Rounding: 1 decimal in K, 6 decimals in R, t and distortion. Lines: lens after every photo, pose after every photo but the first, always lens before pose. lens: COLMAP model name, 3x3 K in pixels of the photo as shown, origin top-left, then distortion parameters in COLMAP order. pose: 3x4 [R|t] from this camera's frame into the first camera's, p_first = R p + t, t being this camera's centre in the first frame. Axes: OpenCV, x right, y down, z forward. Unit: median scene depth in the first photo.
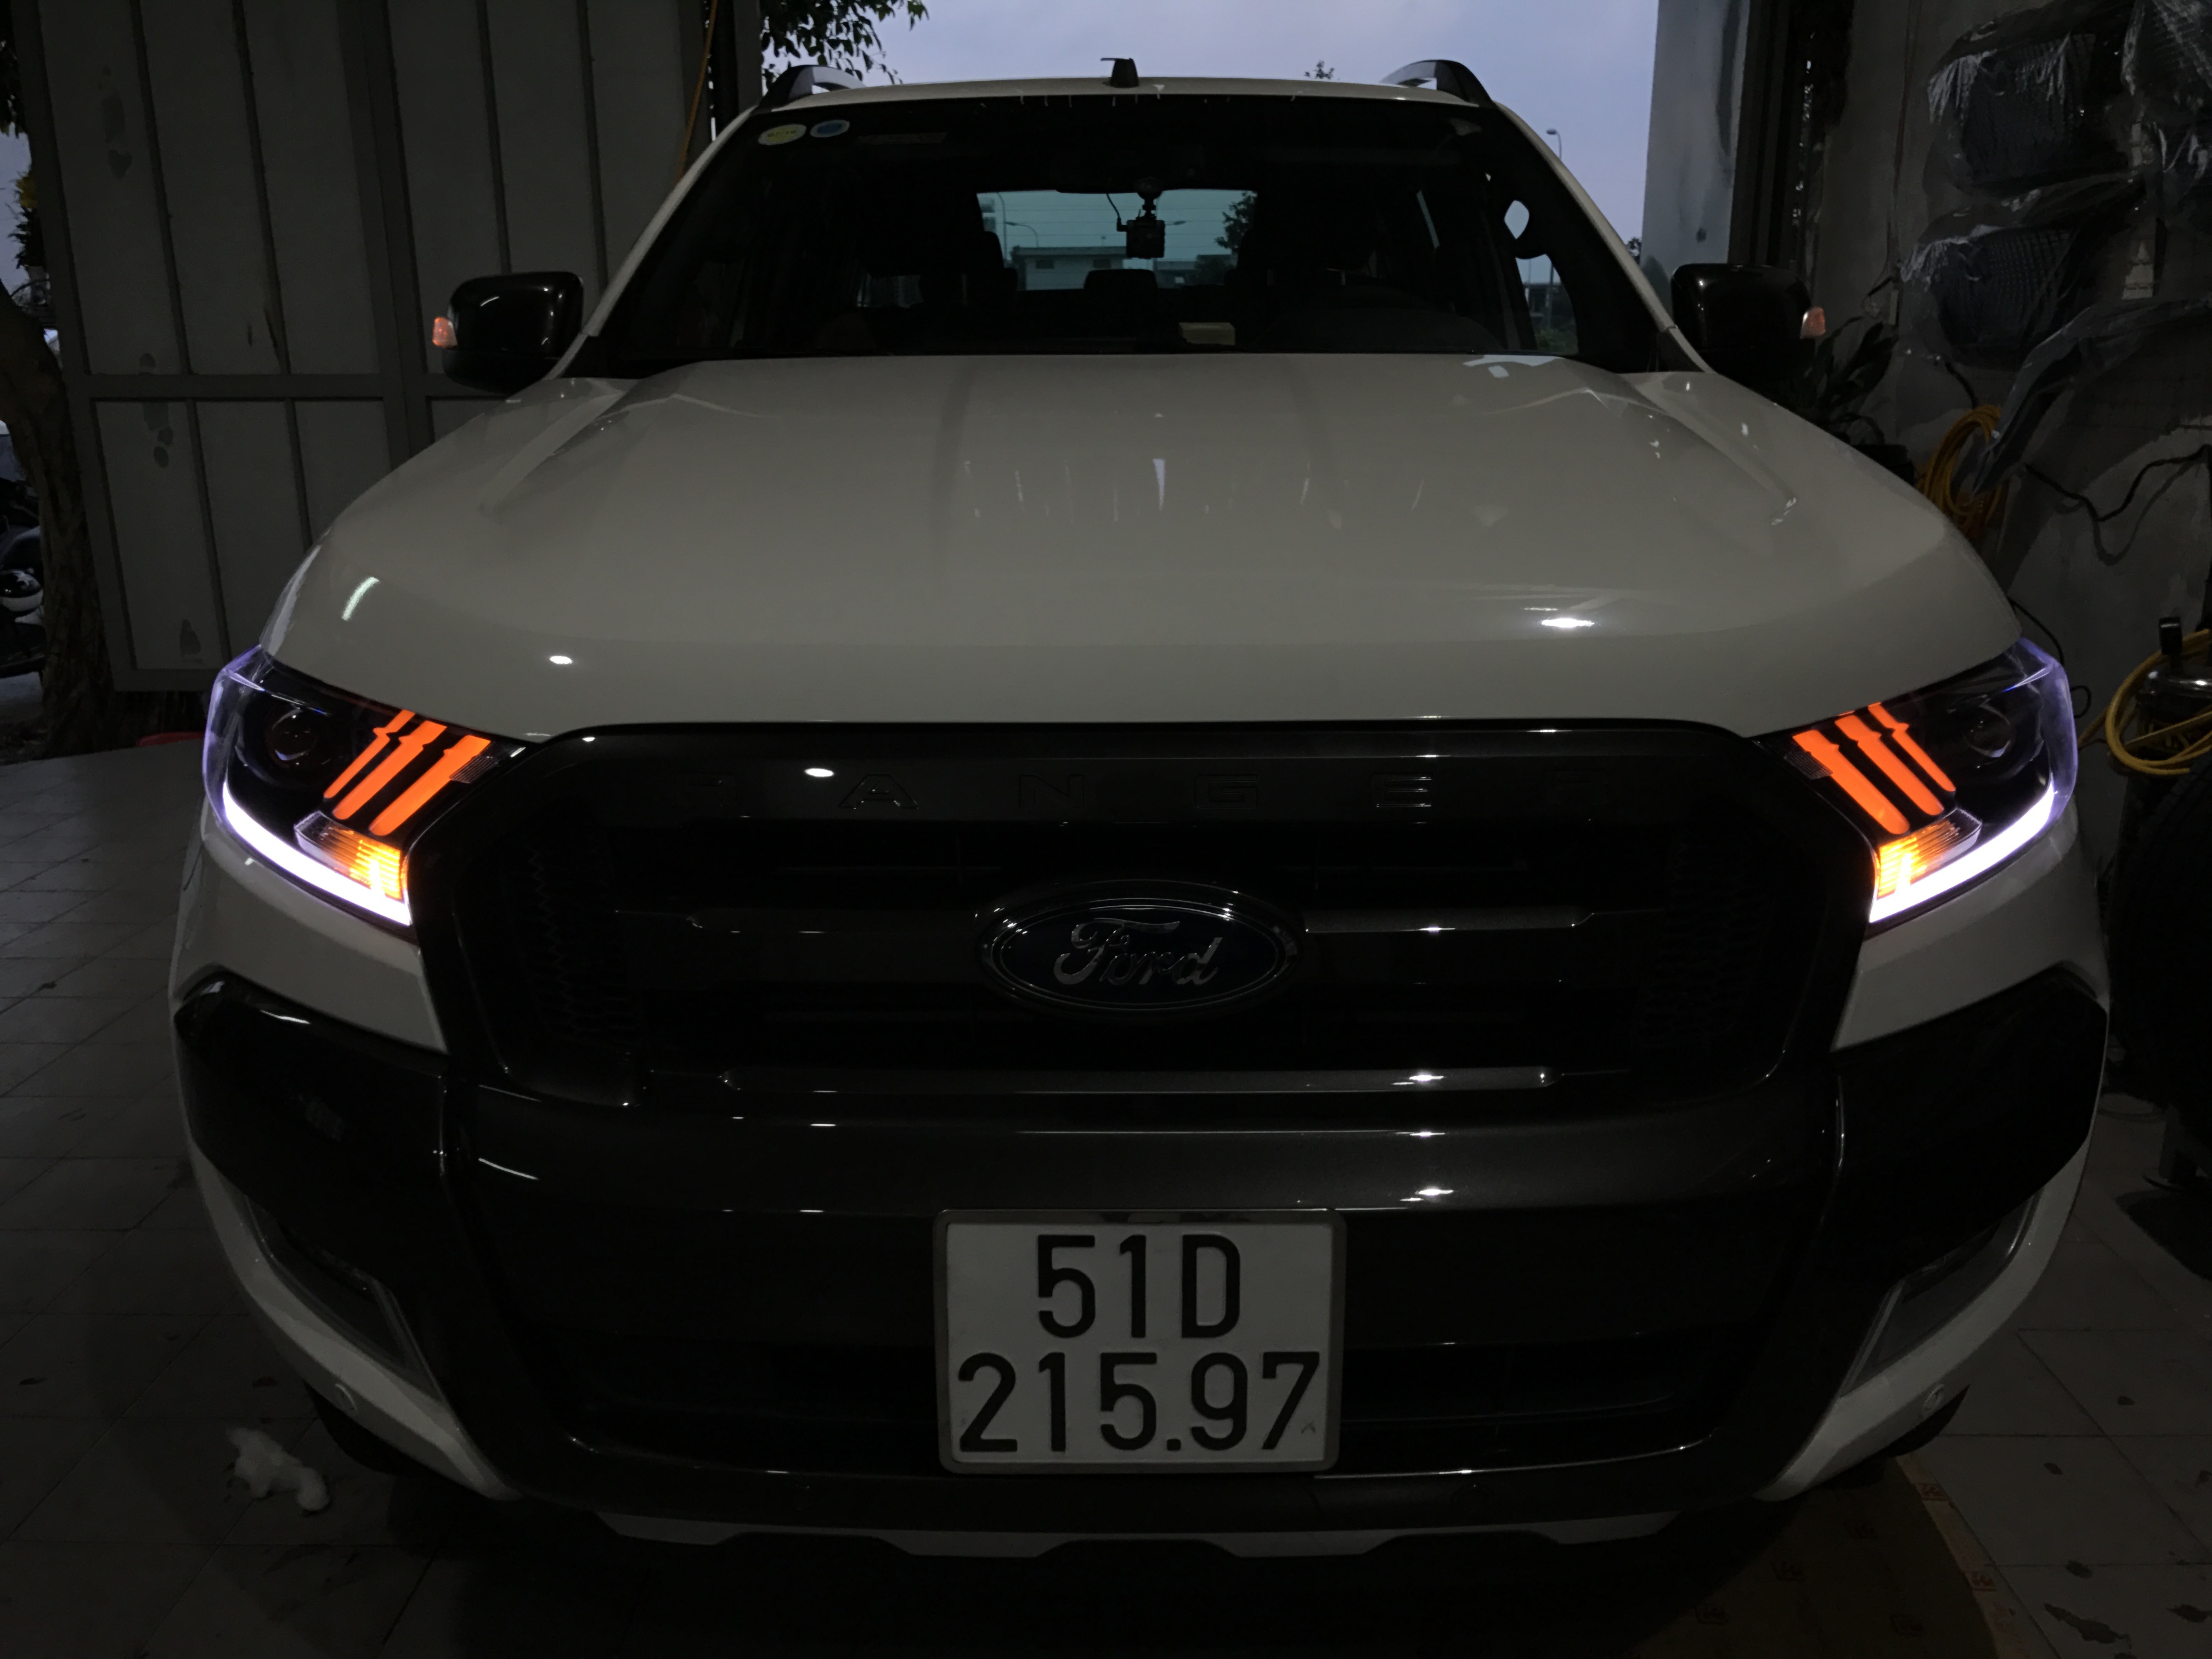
lens RADIAL K [[1835.8, 0, 1106.0], [0, 1835.8, 829.5], [0, 0, 1]] dist [0.010656, 0.008471]
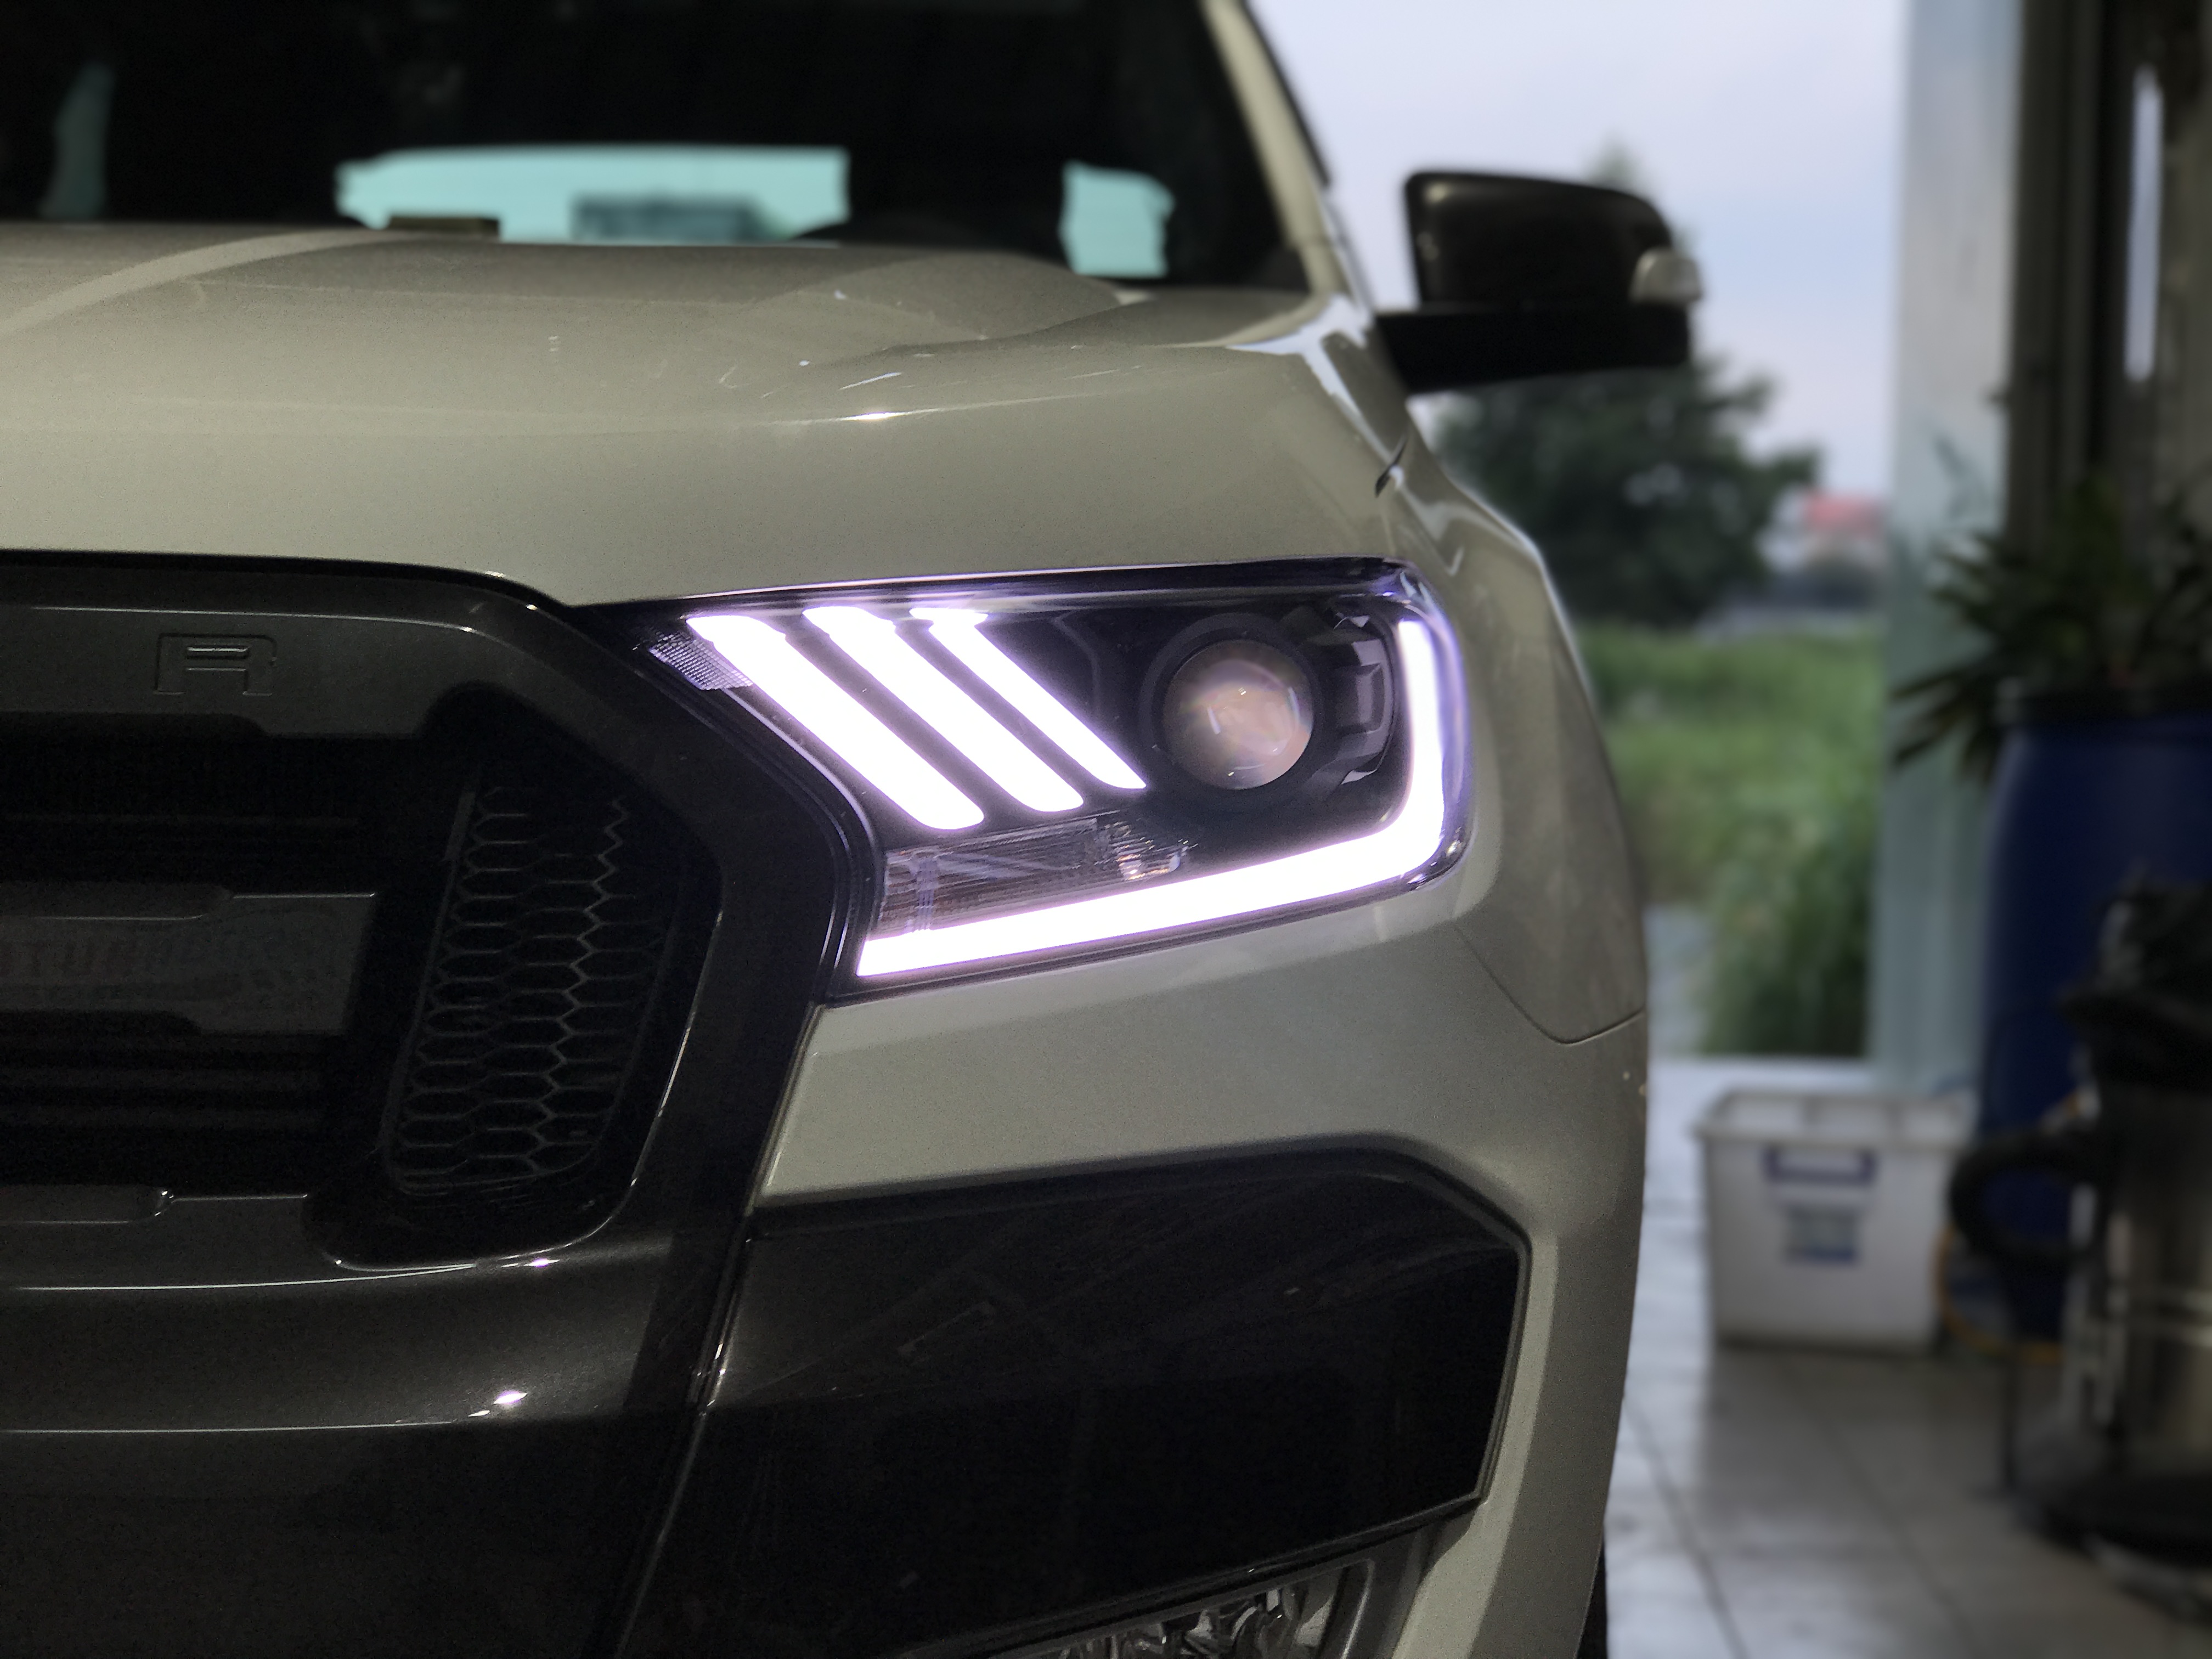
lens RADIAL K [[3690.6, 0, 1106.0], [0, 3690.6, 829.5], [0, 0, 1]] dist [-0.149939, 1.373844]
pose [[0.999635, 0.018053, -0.020079, 0.544863], [-0.021805, 0.978316, -0.205968, 0.245513], [0.015925, 0.206331, 0.978353, -0.063790]]
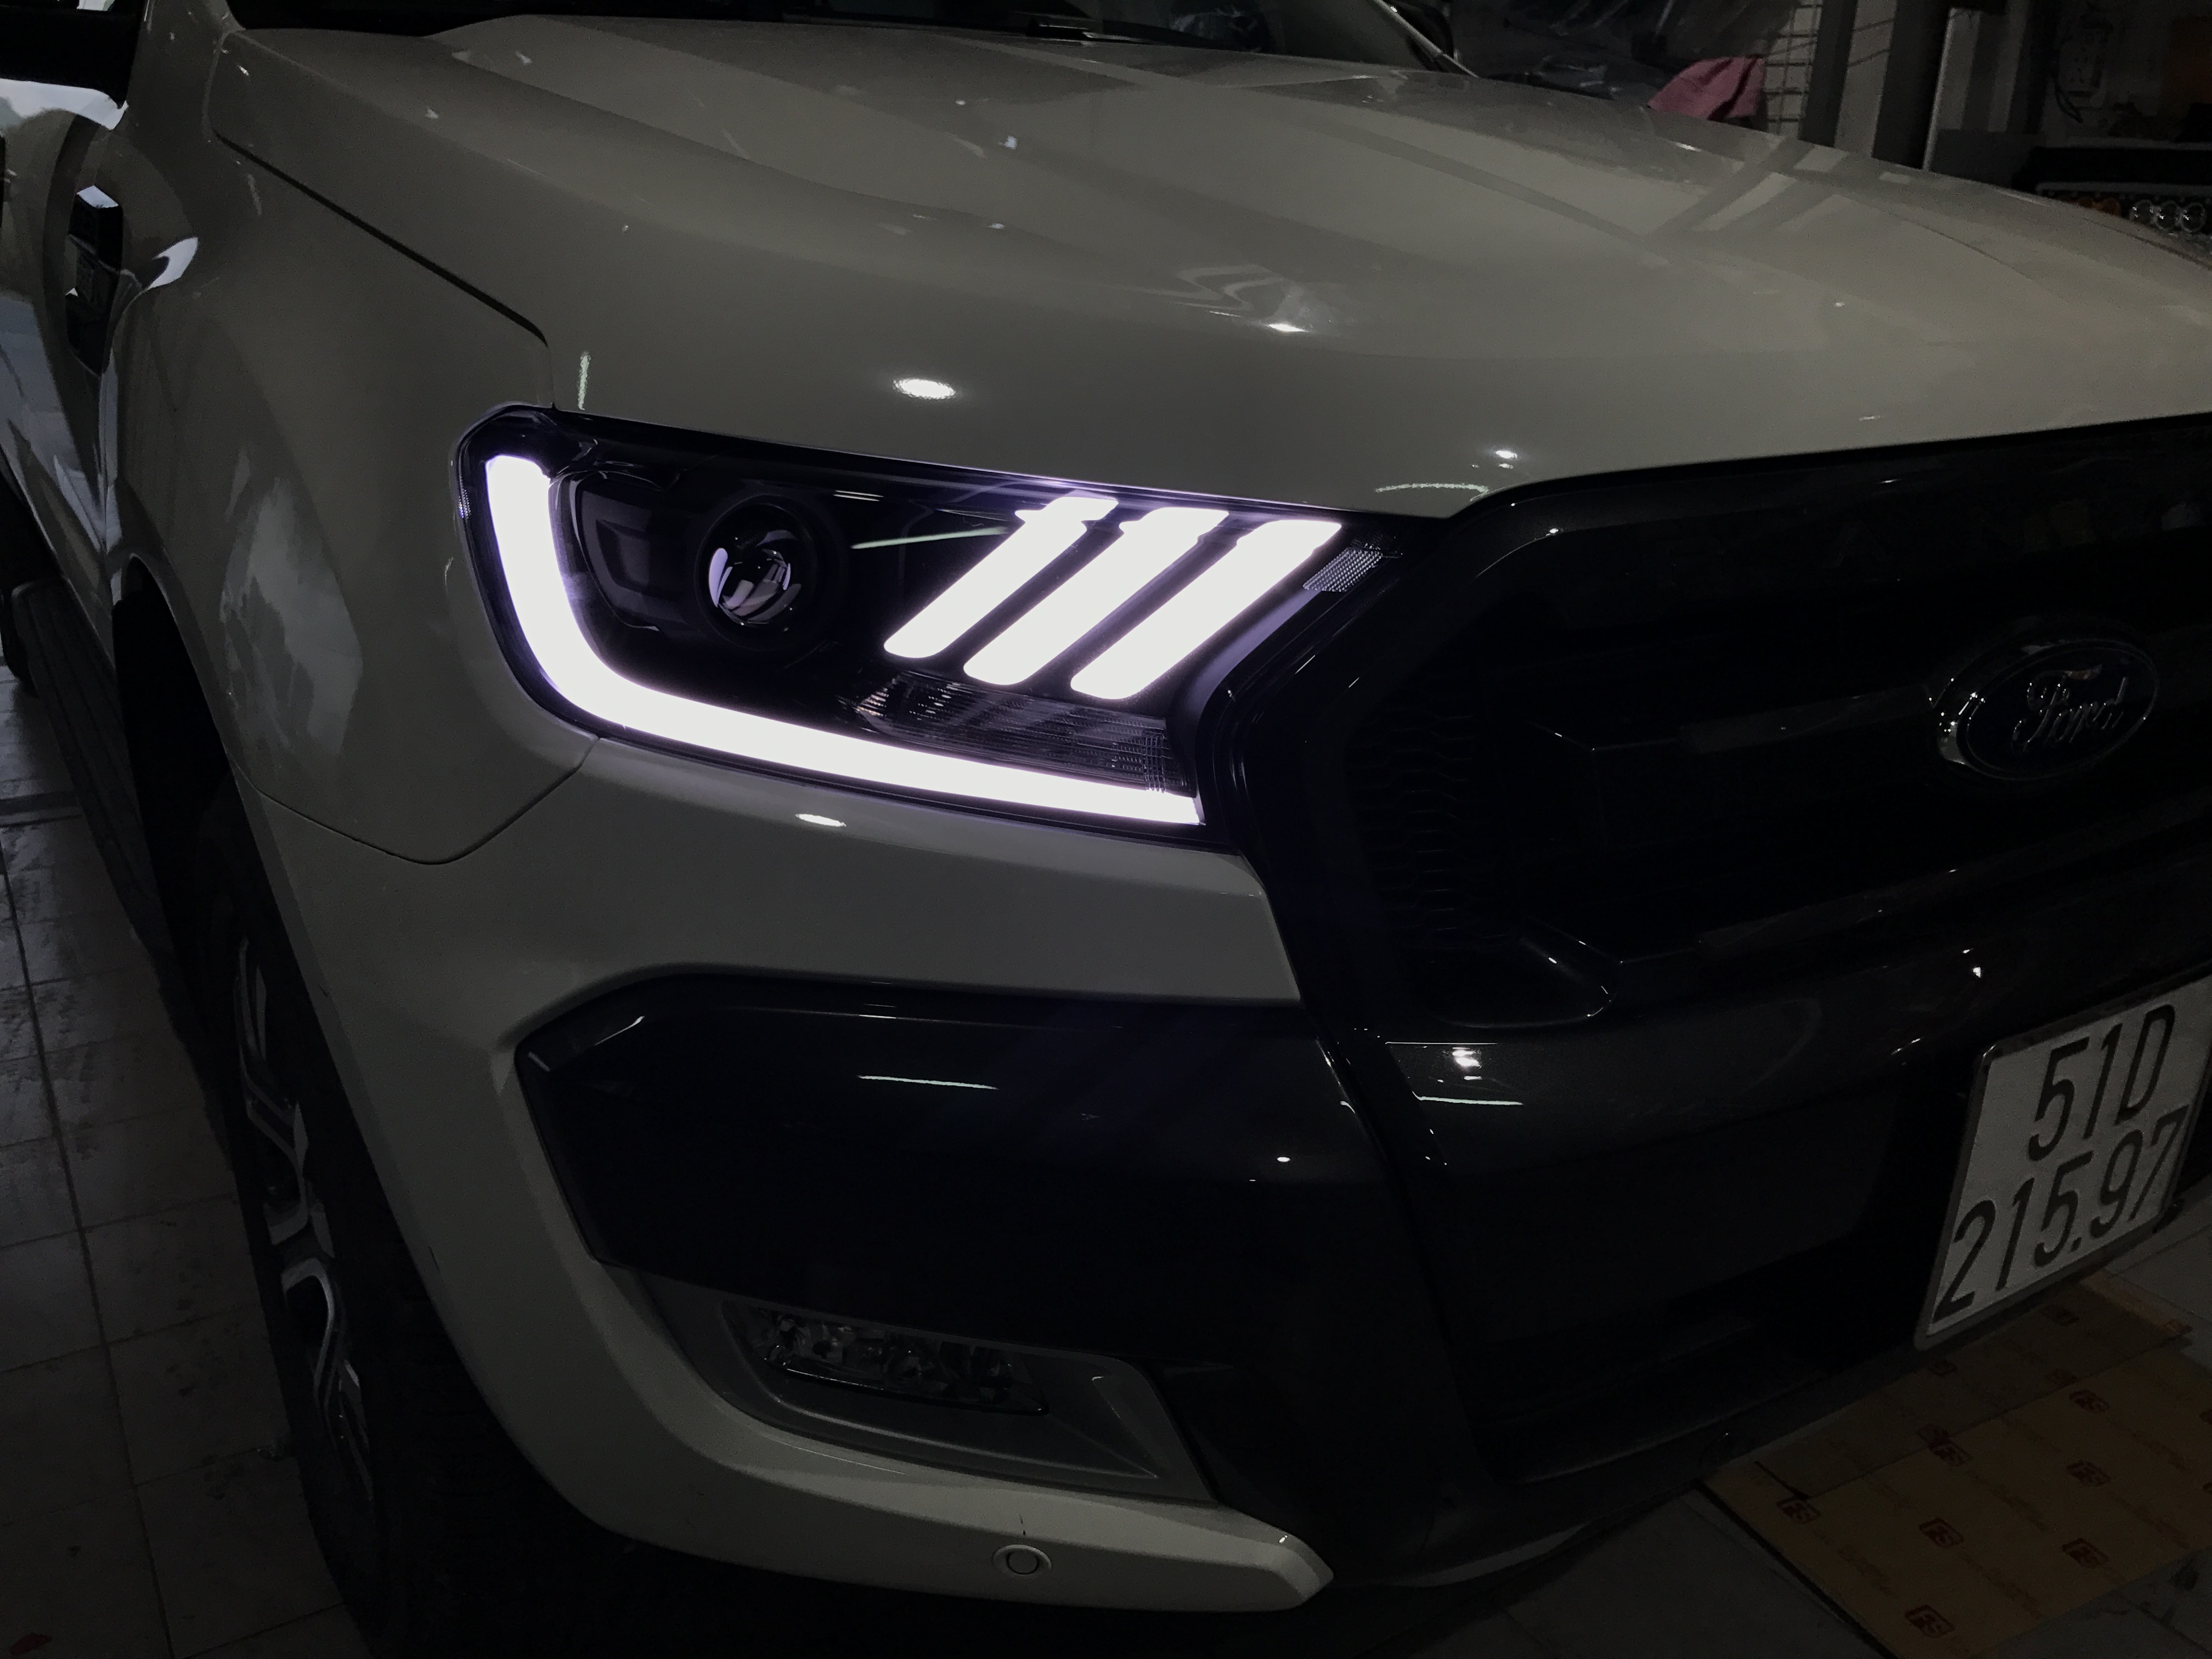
lens RADIAL K [[1835.8, 0, 1106.0], [0, 1835.8, 829.5], [0, 0, 1]] dist [0.010656, 0.008471]
pose [[0.835456, -0.169063, 0.522906, -0.801692], [0.114996, 0.984221, 0.134482, -0.041952], [-0.537391, -0.052221, 0.841715, 0.507840]]
